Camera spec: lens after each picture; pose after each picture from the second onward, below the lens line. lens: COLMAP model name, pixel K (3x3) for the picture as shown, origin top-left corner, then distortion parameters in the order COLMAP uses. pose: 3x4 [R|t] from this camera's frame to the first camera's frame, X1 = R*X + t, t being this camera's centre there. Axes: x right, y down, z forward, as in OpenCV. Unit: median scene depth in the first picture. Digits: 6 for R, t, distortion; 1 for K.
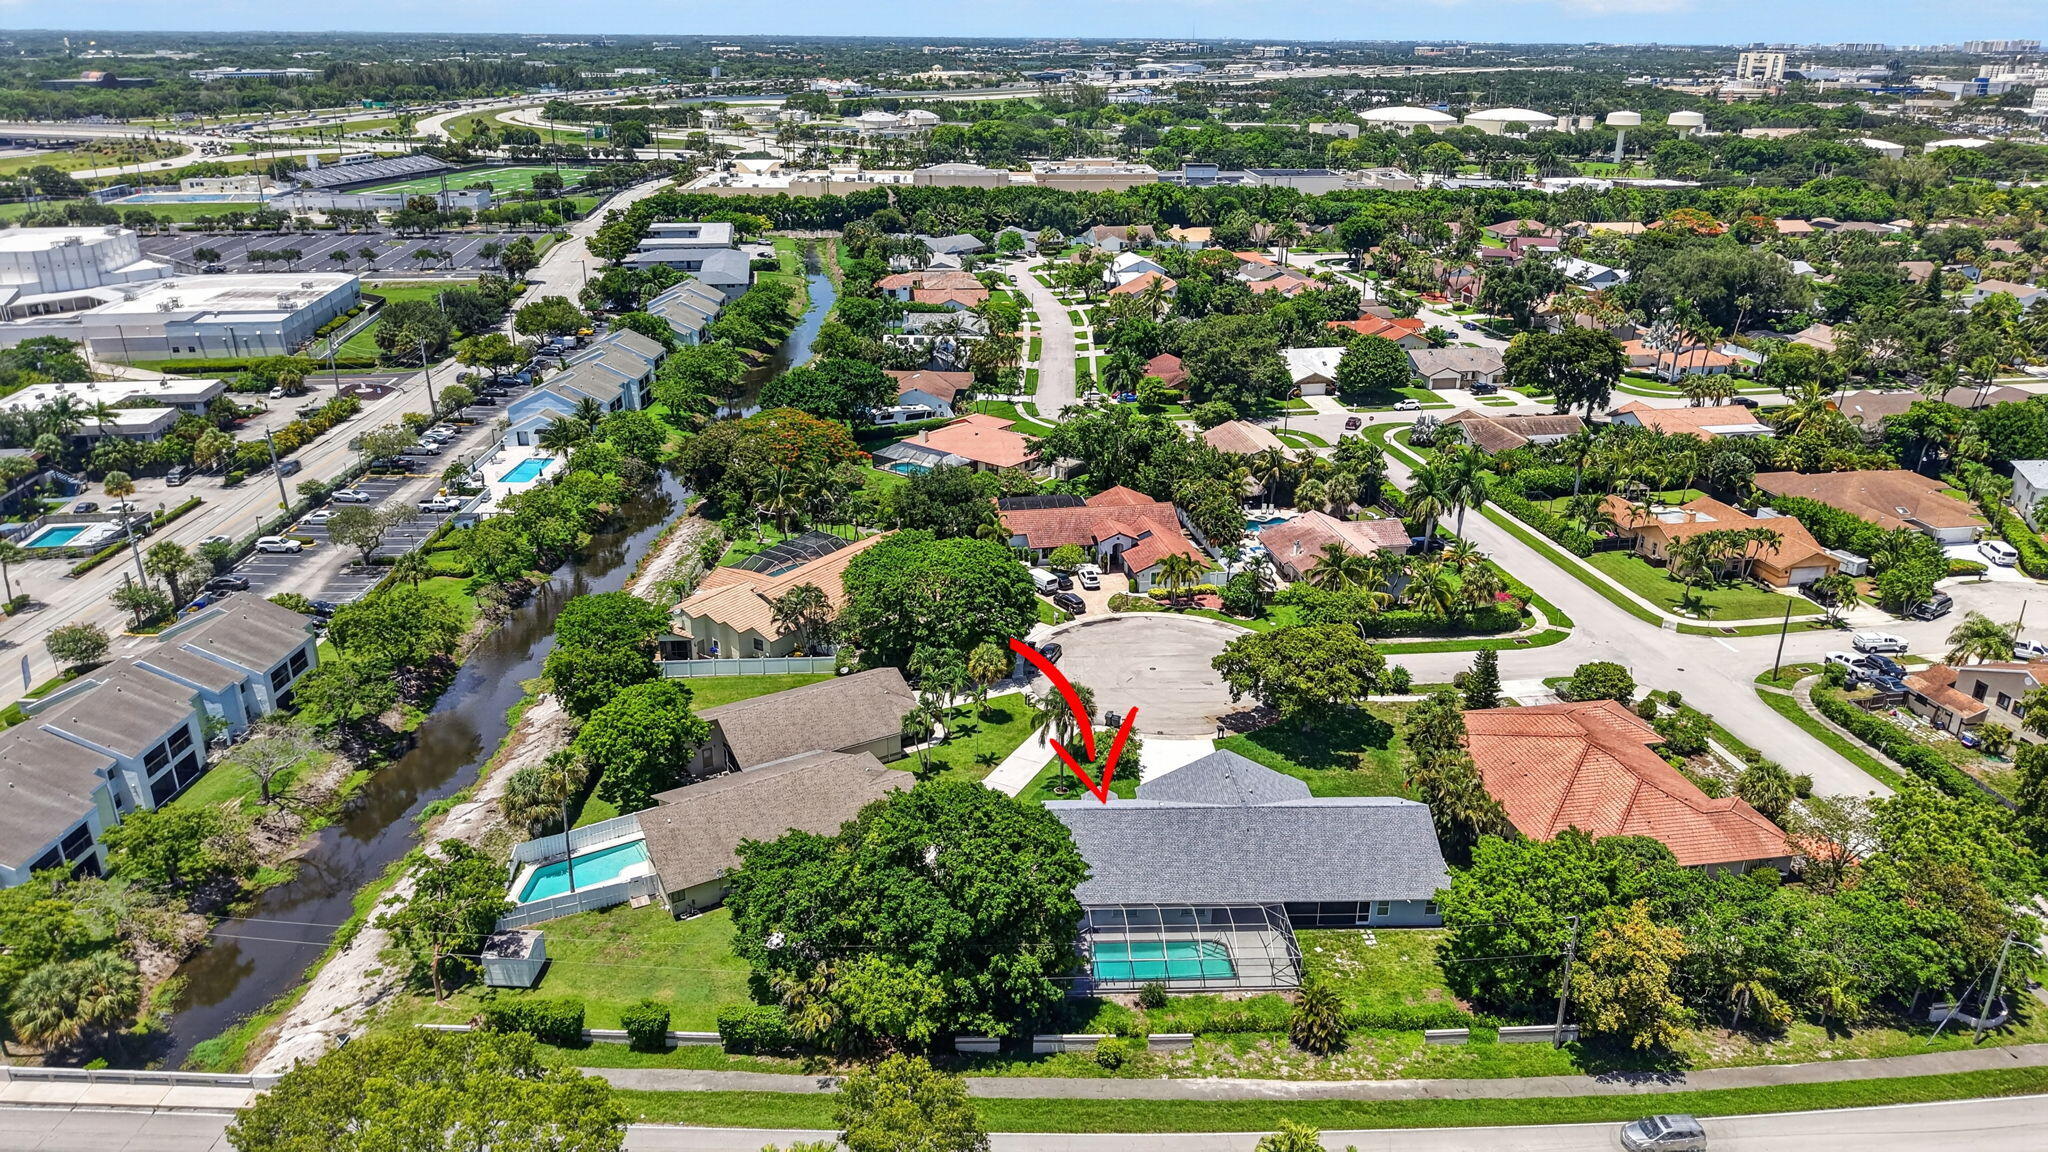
lens RADIAL K [[1380.5, 0, 1024.0], [0, 1380.5, 576.0], [0, 0, 1]] dist [0.033777, -0.044390]
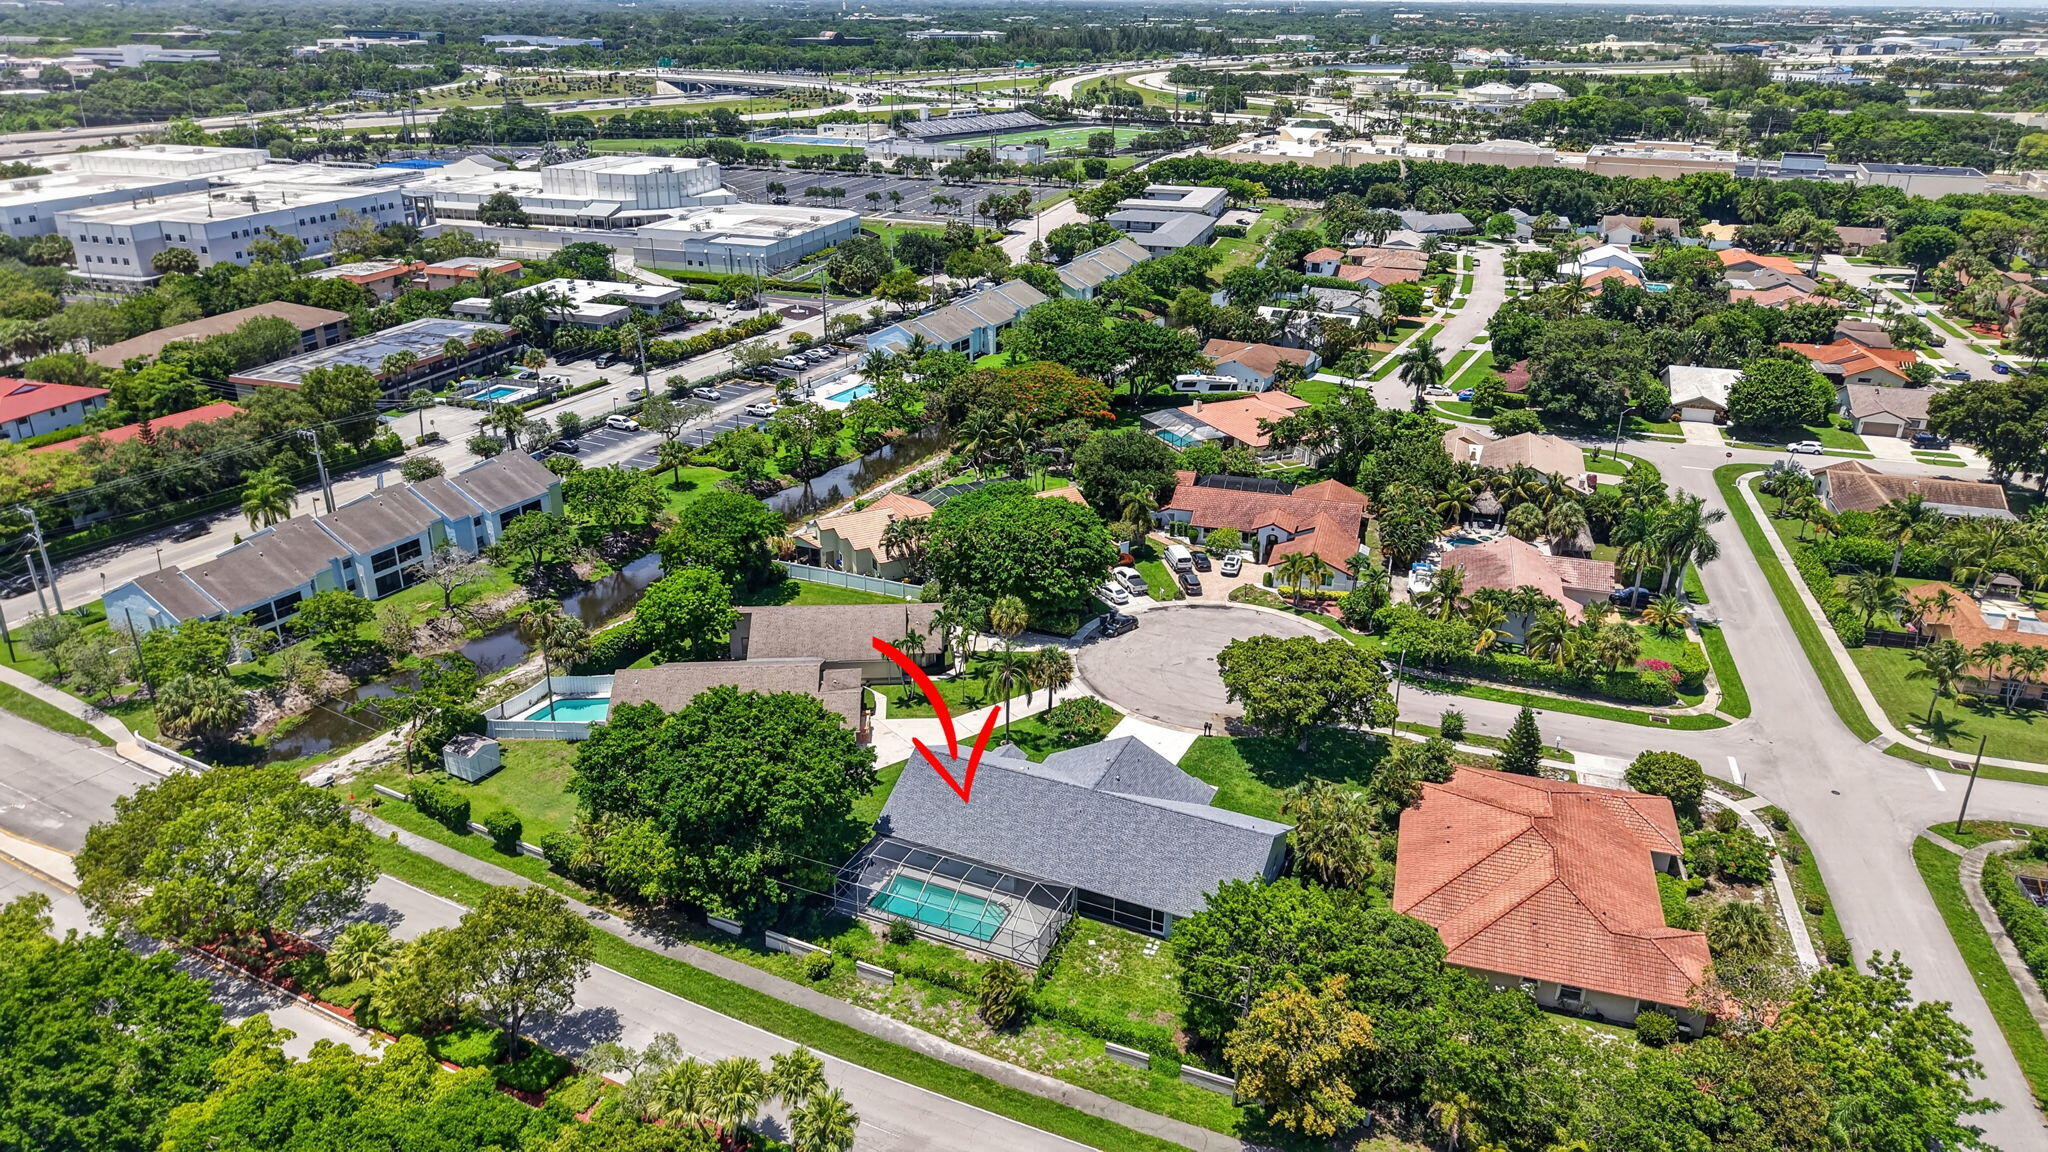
lens RADIAL K [[1380.5, 0, 1024.0], [0, 1380.5, 576.0], [0, 0, 1]] dist [0.033777, -0.044390]
pose [[0.891554, 0.177973, -0.416482, 0.212039], [-0.169353, 0.983854, 0.057894, -0.014076], [0.420061, 0.018916, 0.907299, 0.033393]]
